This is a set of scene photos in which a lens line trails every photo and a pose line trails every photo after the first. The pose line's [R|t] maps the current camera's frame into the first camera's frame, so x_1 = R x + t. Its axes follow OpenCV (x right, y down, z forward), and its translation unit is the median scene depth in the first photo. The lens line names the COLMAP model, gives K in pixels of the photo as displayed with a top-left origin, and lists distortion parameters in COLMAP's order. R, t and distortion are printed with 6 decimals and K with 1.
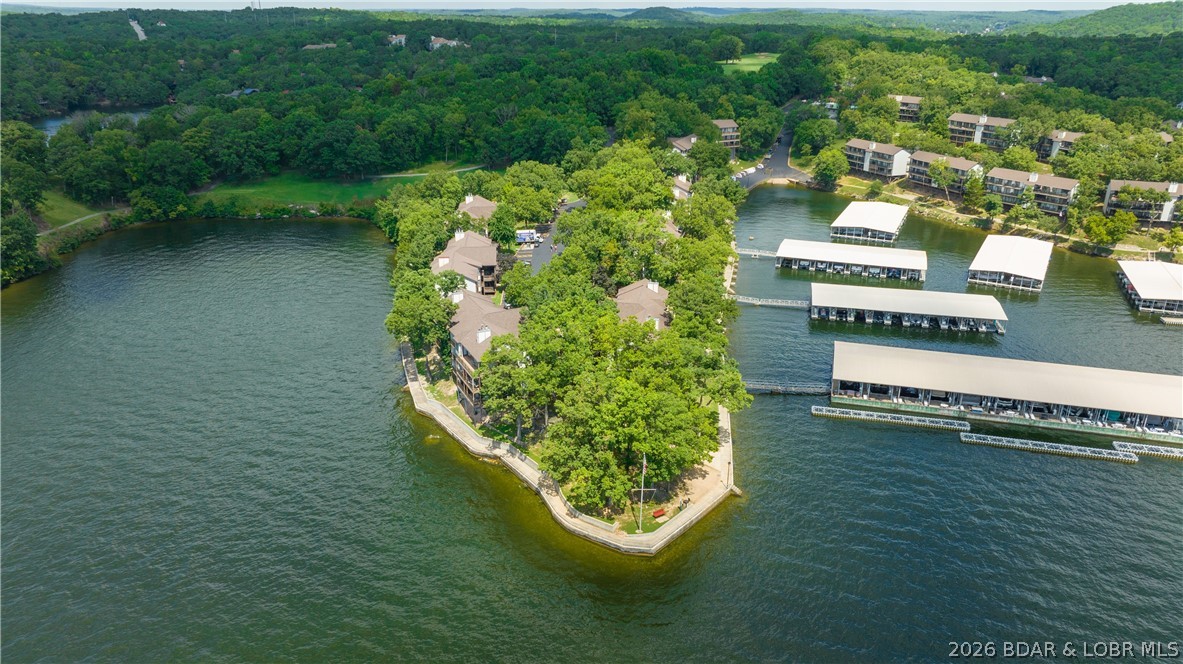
lens RADIAL K [[820.7, 0, 590.8], [0, 820.7, 333.3], [0, 0, 1]] dist [-0.021638, 0.000838]
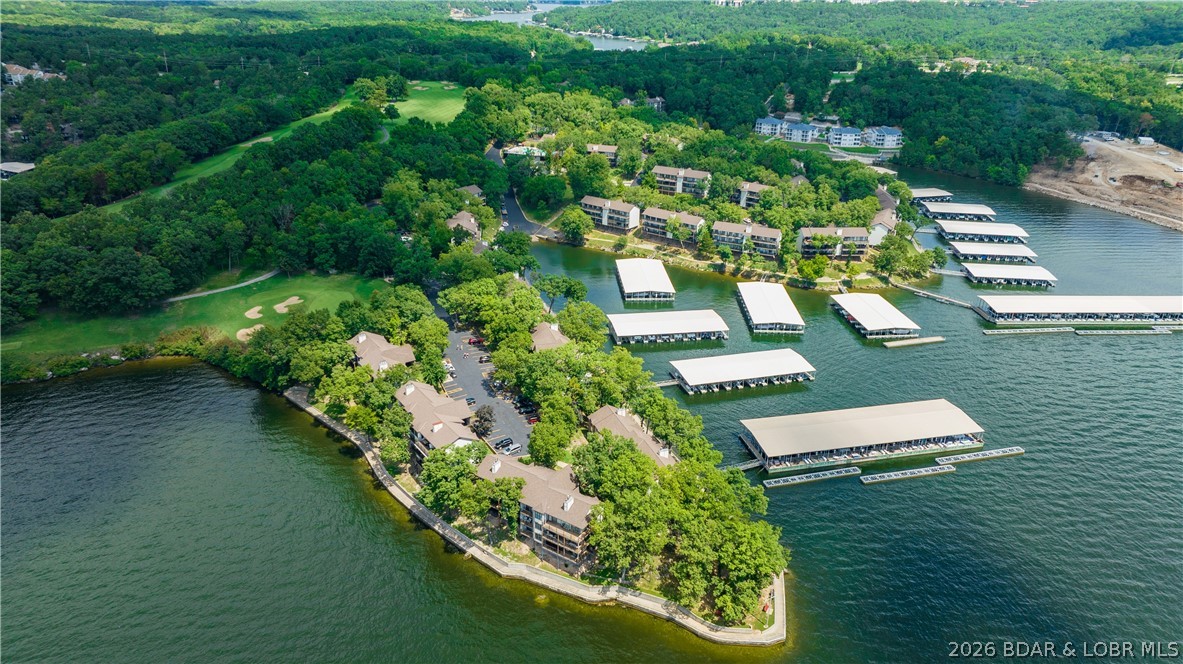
lens RADIAL K [[820.7, 0, 591.8], [0, 820.7, 330.9], [0, 0, 1]] dist [-0.021638, 0.000838]
pose [[0.872251, -0.176427, 0.456127, -0.287365], [0.163746, 0.984187, 0.067546, -0.153189], [-0.460832, 0.015772, 0.887347, -0.043673]]
